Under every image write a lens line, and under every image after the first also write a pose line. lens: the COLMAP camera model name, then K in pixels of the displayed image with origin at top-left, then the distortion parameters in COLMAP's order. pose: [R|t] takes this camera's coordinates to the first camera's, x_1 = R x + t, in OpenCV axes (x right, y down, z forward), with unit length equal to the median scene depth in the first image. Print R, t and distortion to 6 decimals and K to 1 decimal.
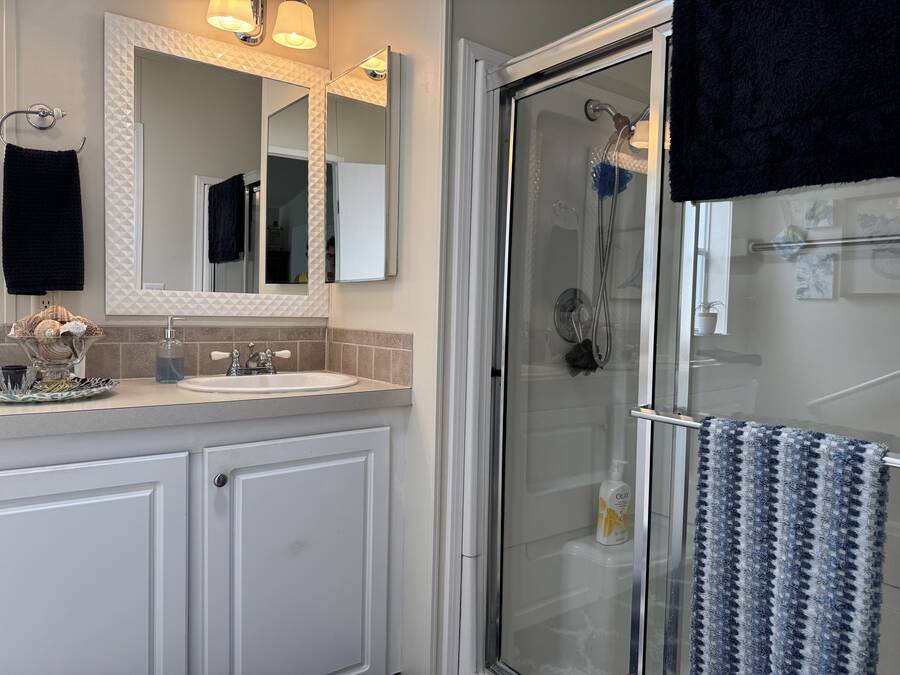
lens RADIAL K [[632.7, 0, 450.0], [0, 632.7, 337.5], [0, 0, 1]] dist [-0.005466, -0.004347]
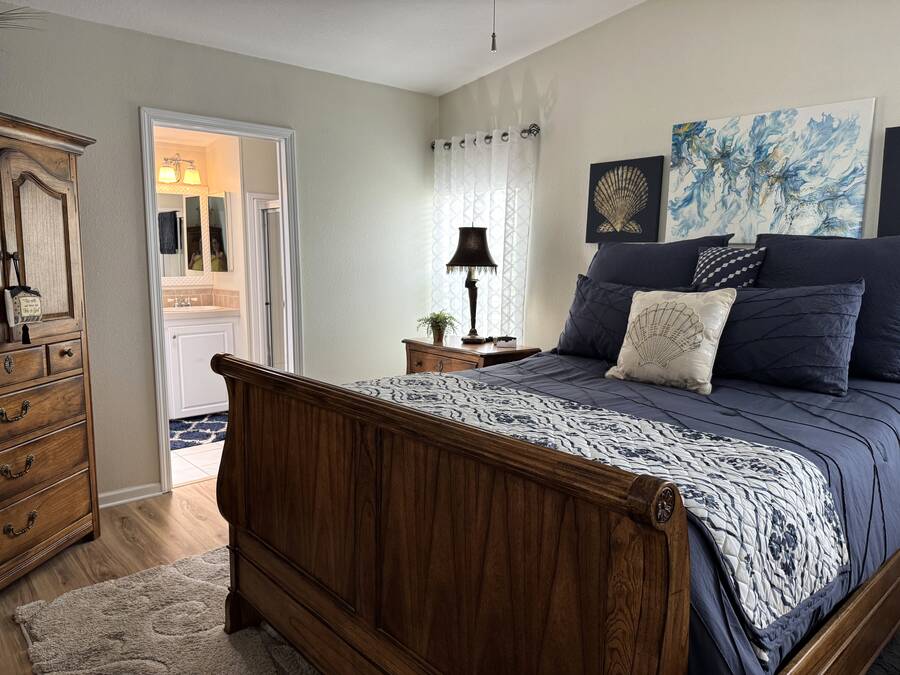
lens RADIAL K [[632.7, 0, 450.0], [0, 632.7, 337.5], [0, 0, 1]] dist [-0.005466, -0.004347]
pose [[0.996708, -0.026975, 0.076461, 0.628459], [0.020323, 0.996047, 0.086474, -0.023070], [-0.078491, -0.084635, 0.993316, -1.829929]]
